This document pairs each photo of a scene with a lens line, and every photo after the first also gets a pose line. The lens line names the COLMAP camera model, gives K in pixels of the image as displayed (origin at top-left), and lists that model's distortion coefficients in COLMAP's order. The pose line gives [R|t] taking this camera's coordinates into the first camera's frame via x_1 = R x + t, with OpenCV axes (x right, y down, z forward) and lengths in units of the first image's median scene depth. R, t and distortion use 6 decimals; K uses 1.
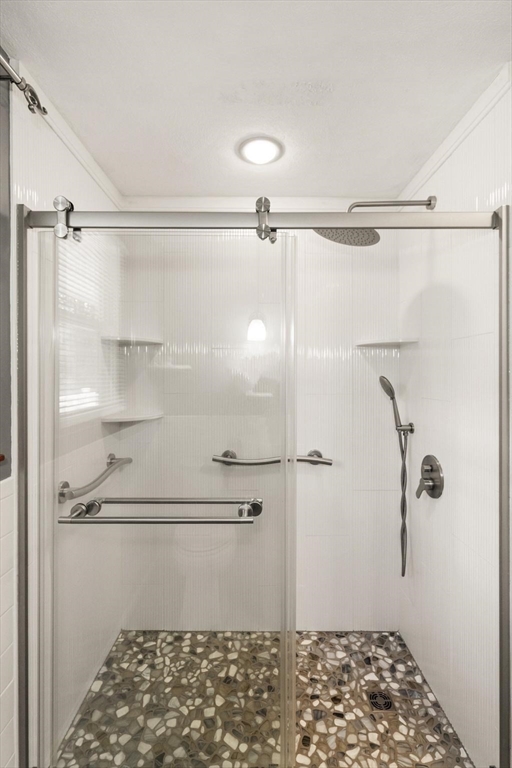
lens RADIAL K [[353.4, 0, 261.0], [0, 353.4, 372.5], [0, 0, 1]] dist [0.005137, -0.001126]
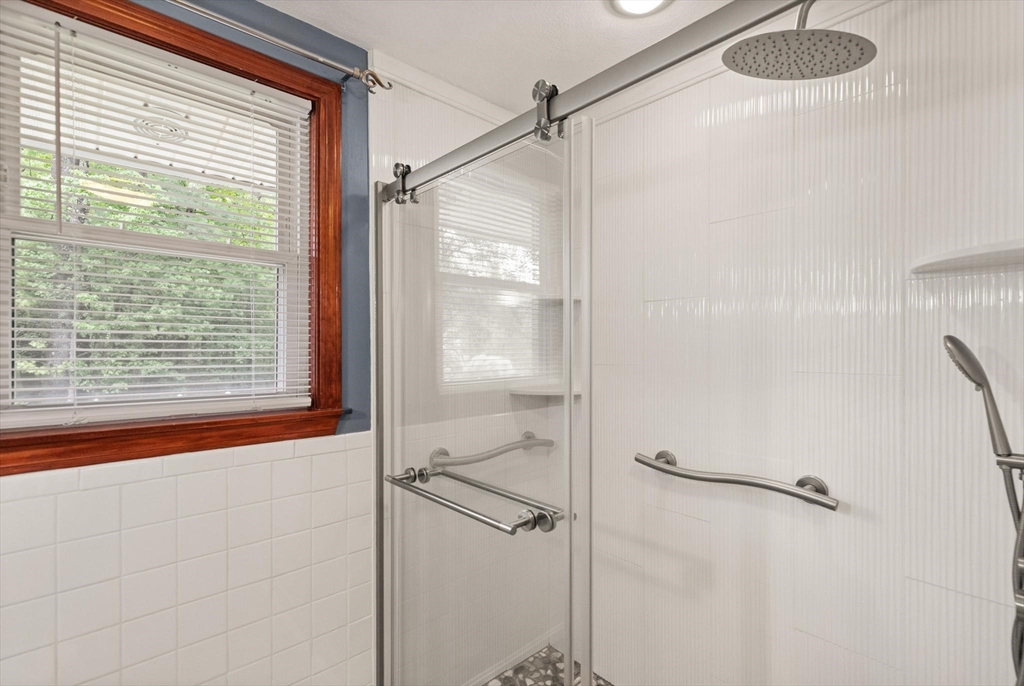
lens RADIAL K [[471.2, 0, 509.2], [0, 471.2, 343.4], [0, 0, 1]] dist [0.005137, -0.001126]
pose [[0.671261, -0.008387, -0.741174, 0.412021], [0.011461, 0.999934, -0.000934, 0.016436], [0.741133, -0.007868, 0.671312, 0.204929]]
